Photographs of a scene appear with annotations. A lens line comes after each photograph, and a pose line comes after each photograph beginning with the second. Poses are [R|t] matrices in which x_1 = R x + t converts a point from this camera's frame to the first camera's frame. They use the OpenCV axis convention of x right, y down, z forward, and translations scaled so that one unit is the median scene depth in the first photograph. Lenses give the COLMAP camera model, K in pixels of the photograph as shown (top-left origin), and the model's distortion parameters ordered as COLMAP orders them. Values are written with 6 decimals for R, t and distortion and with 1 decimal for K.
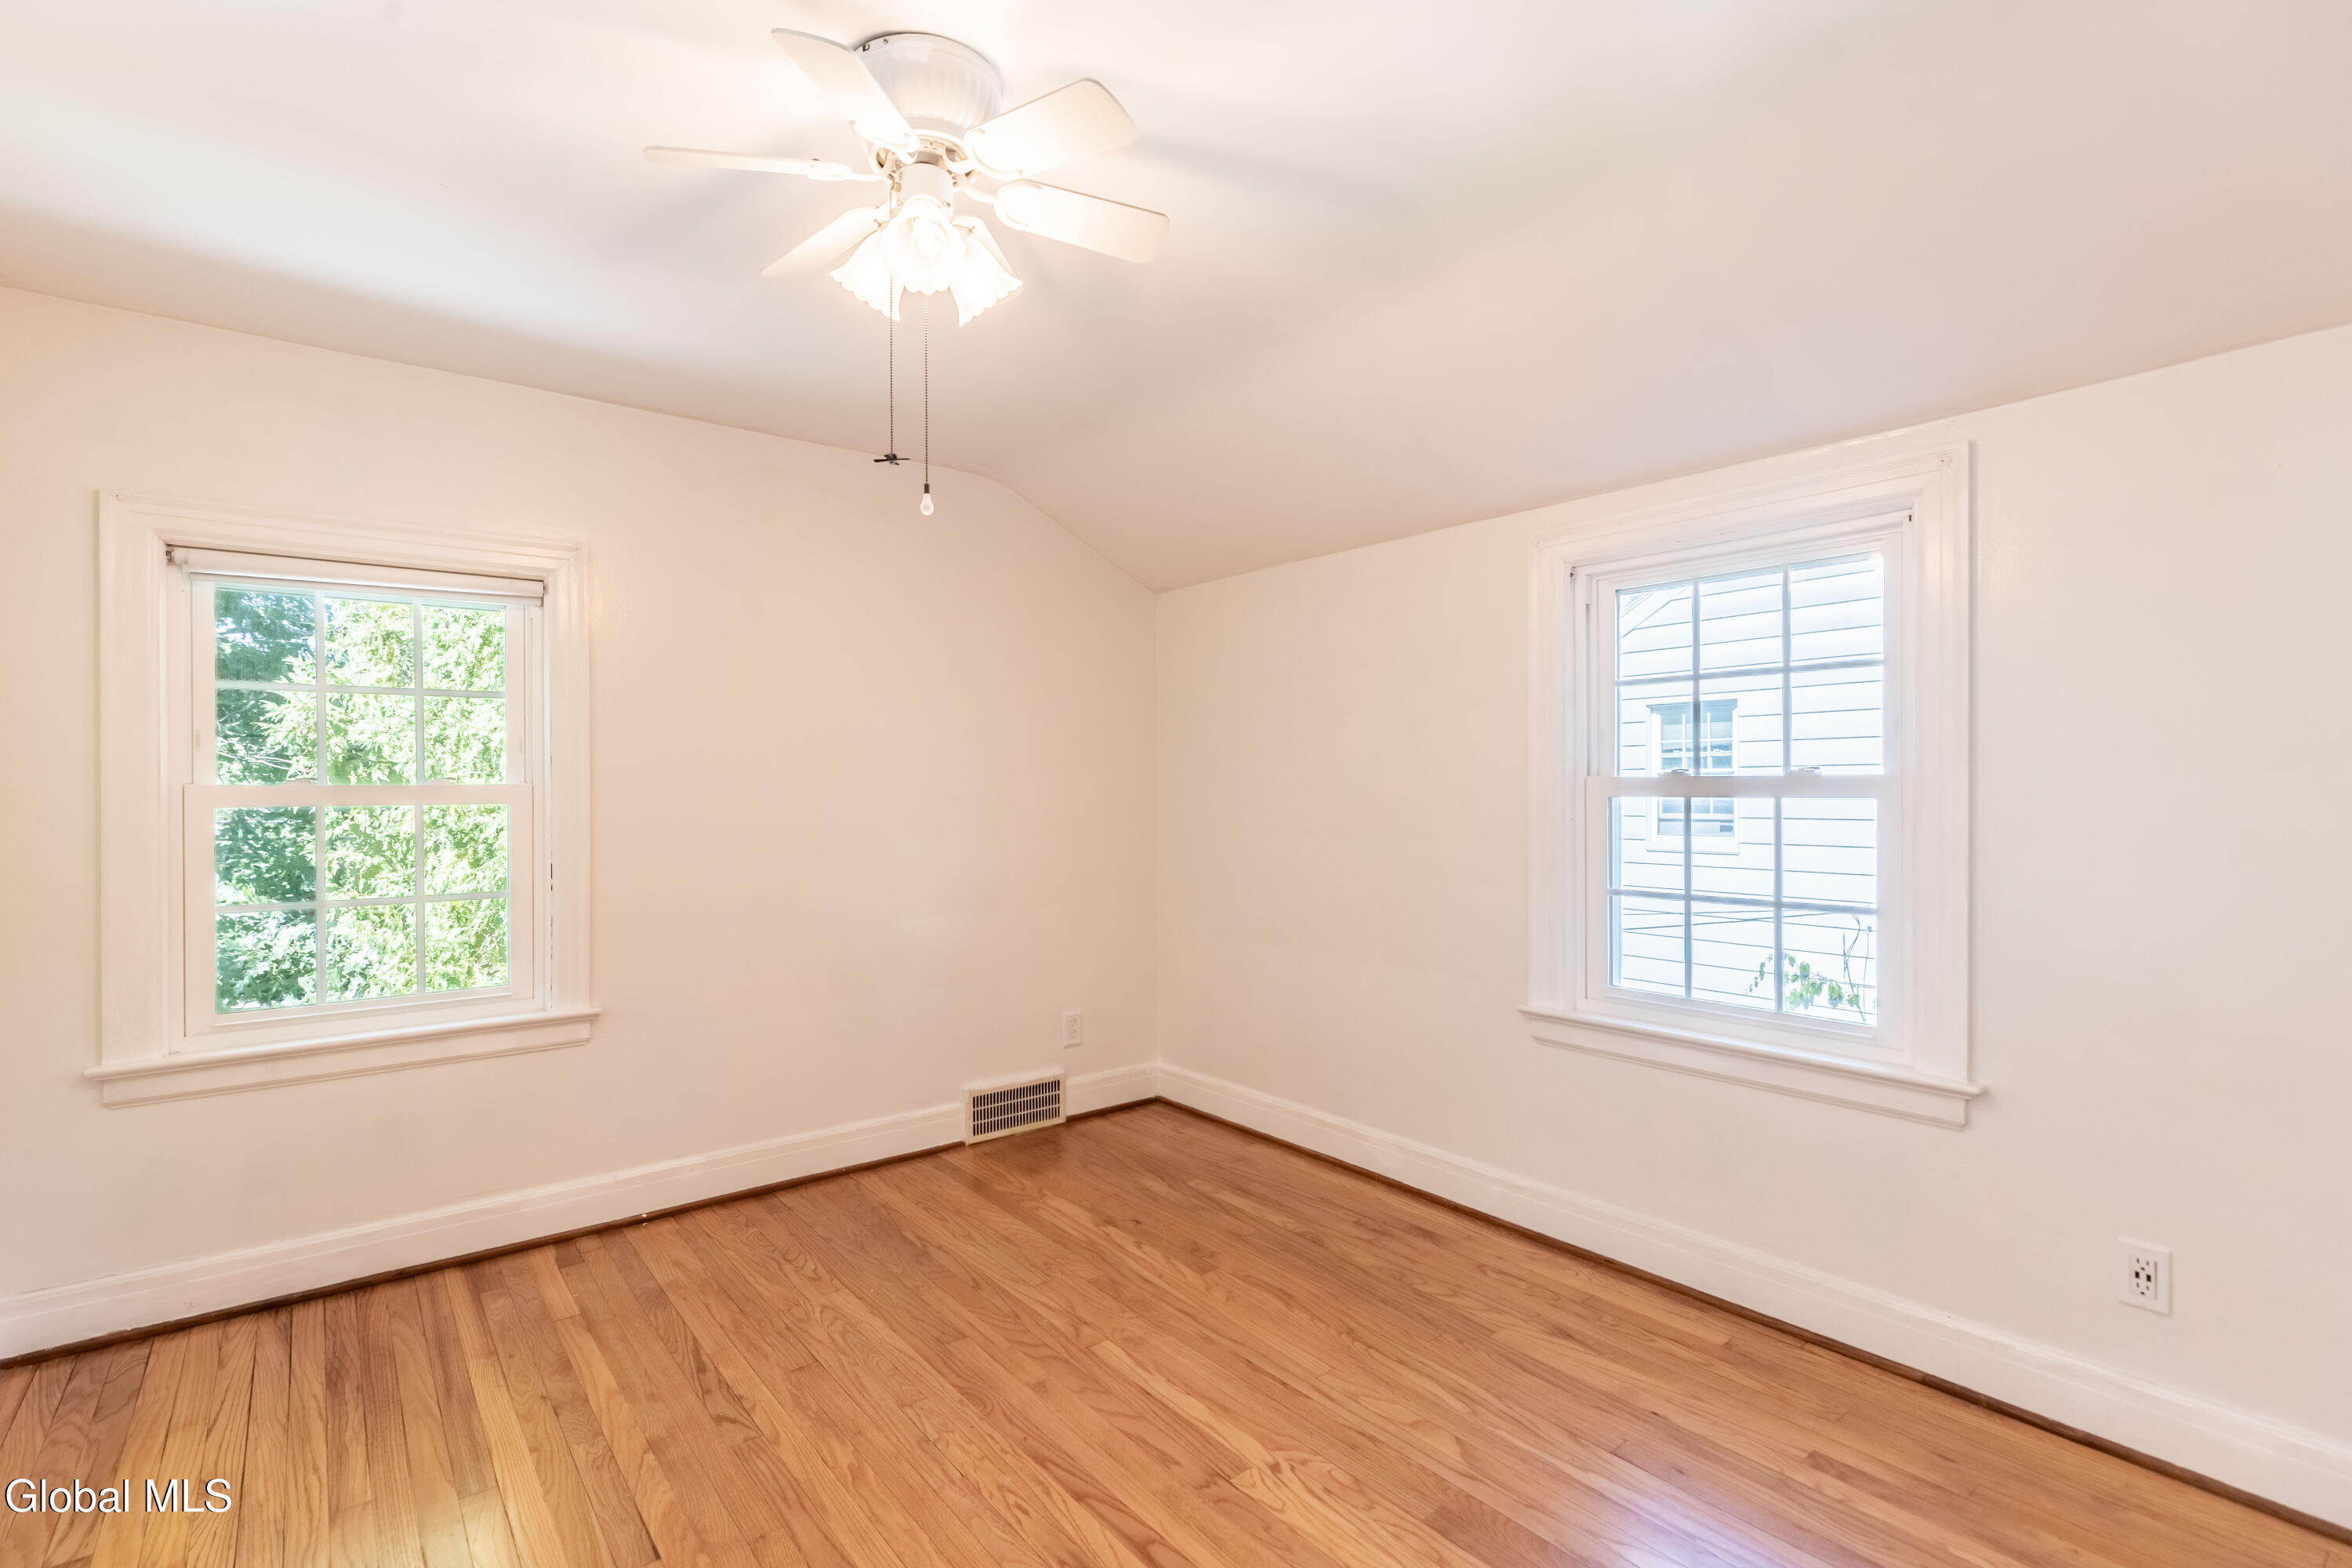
lens RADIAL K [[1104.3, 0, 1176.0], [0, 1104.3, 784.0], [0, 0, 1]] dist [0.002148, 0.000304]
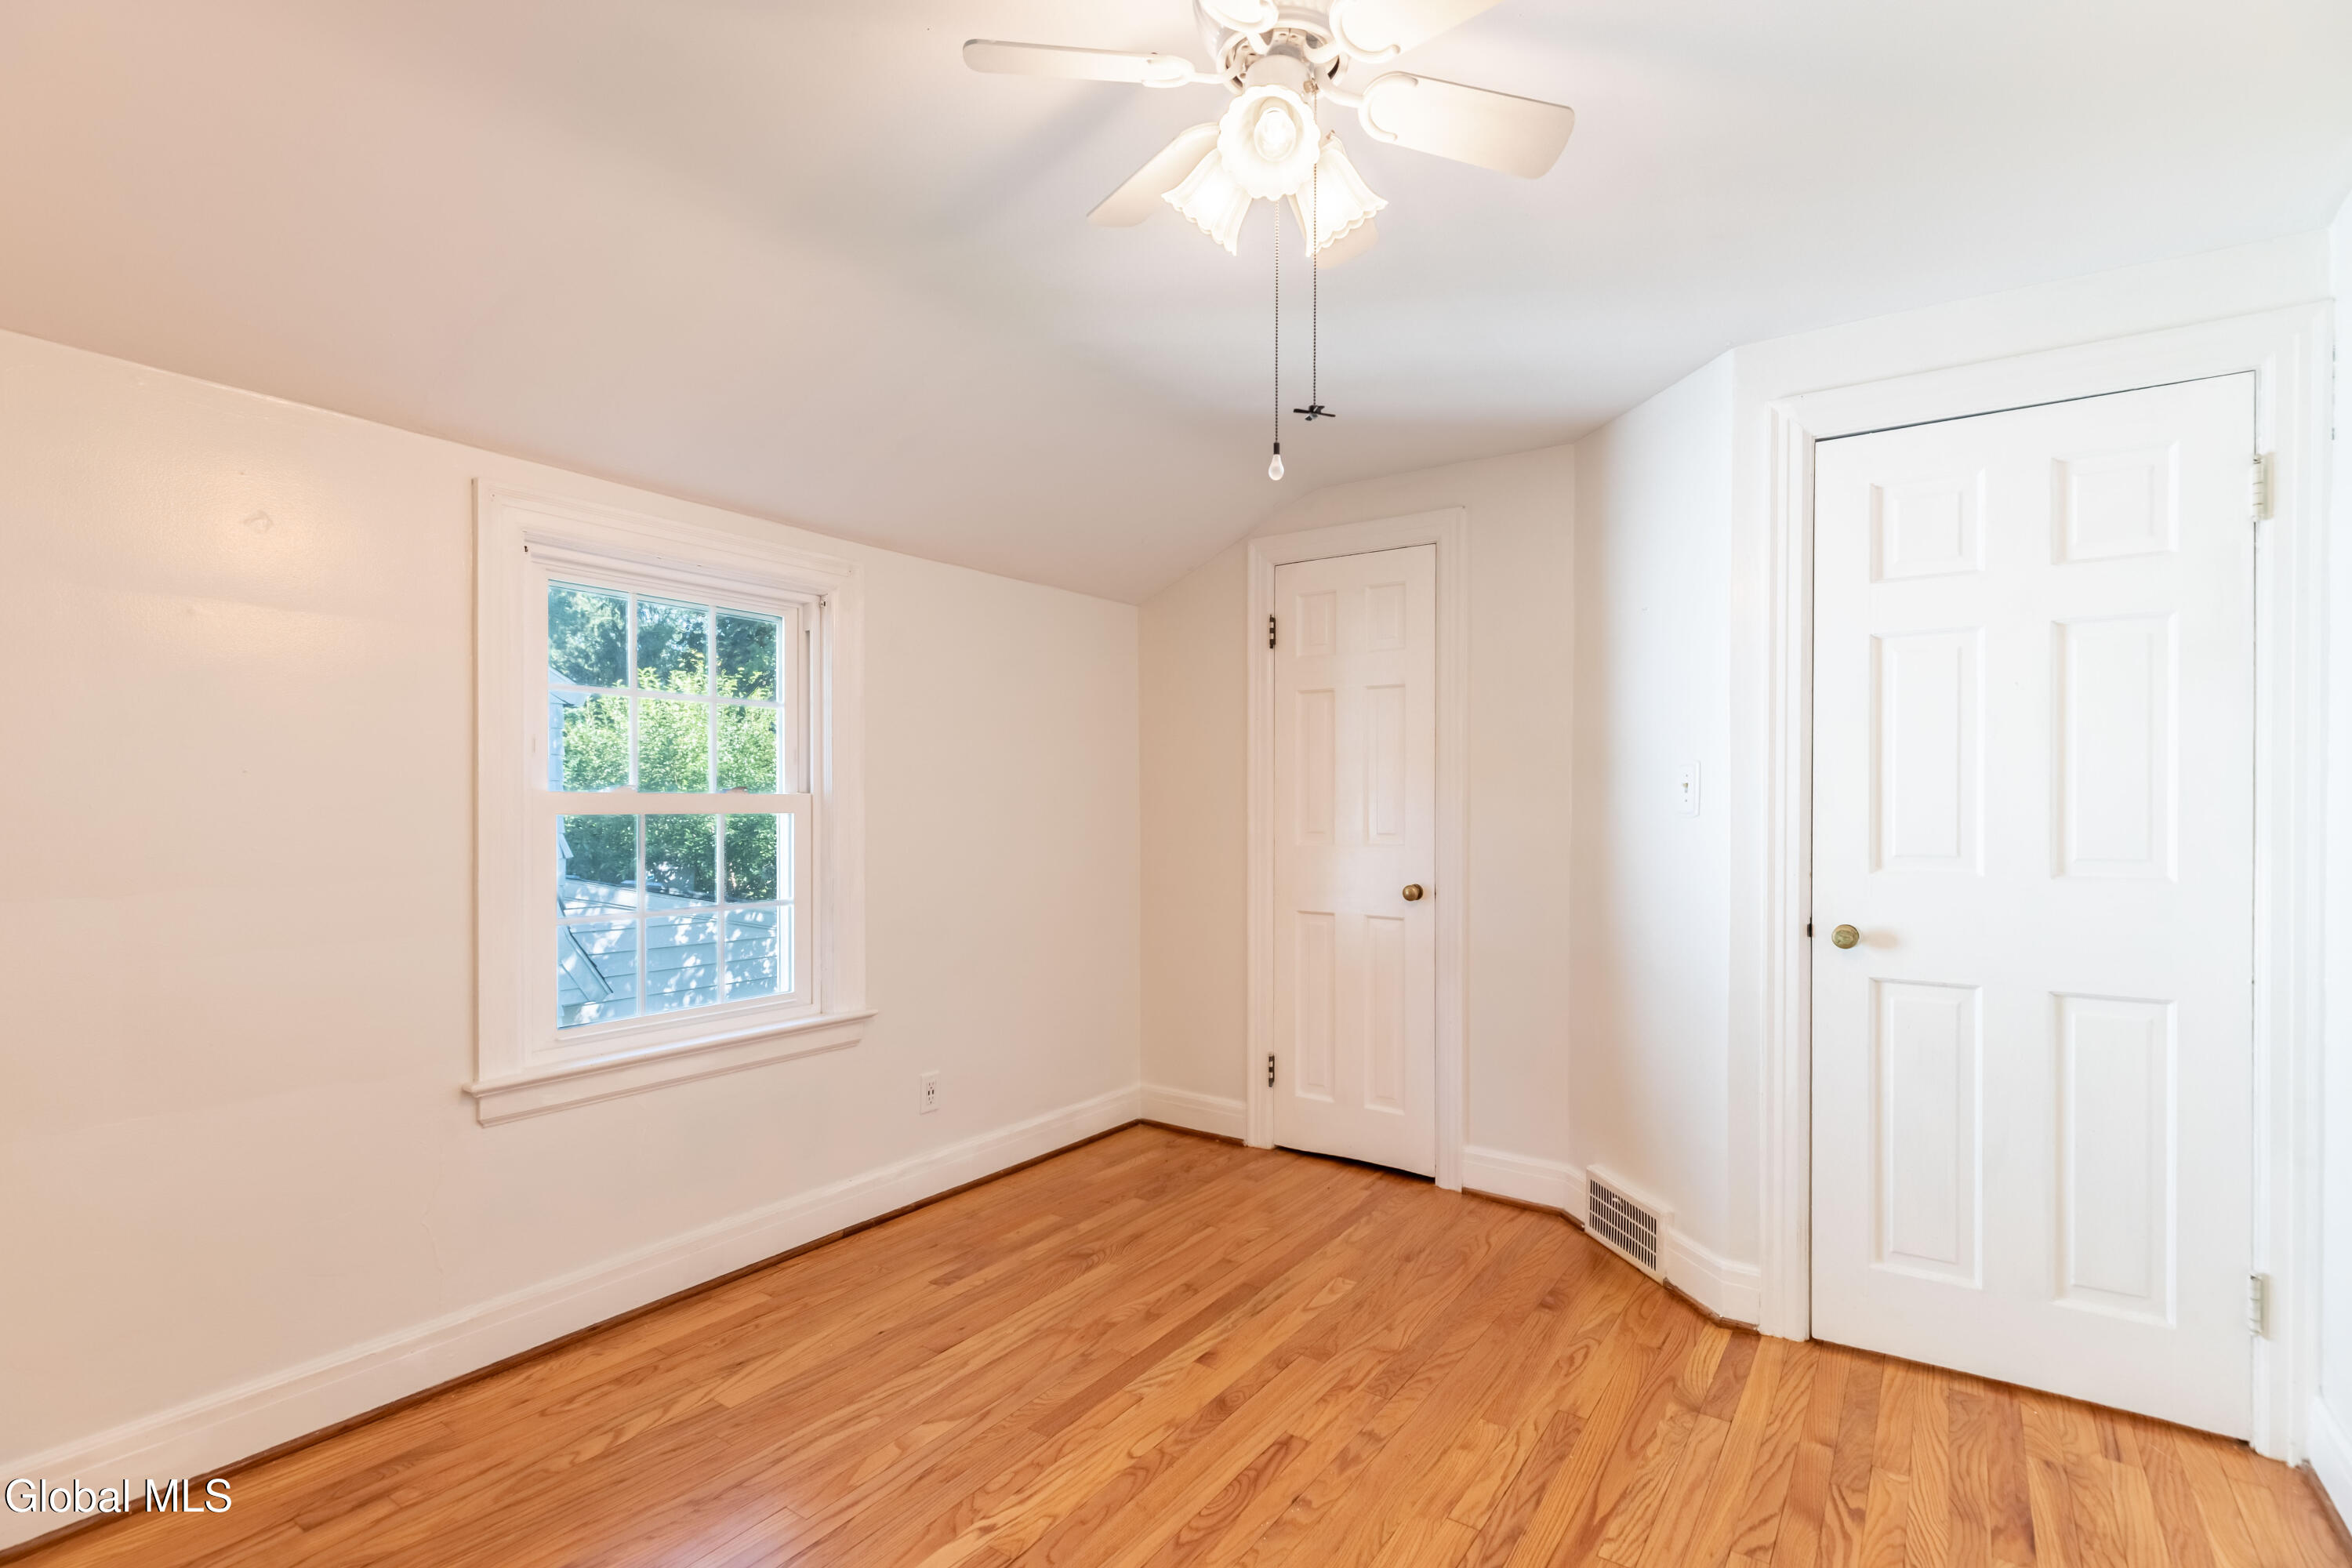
lens RADIAL K [[1100.9, 0, 1195.2], [0, 1100.9, 791.7], [0, 0, 1]] dist [-0.000695, -0.000243]
pose [[-0.301617, 0.014582, 0.953318, -0.806331], [-0.000506, 0.999880, -0.015455, 0.008596], [-0.953429, -0.005144, -0.301573, 1.045906]]
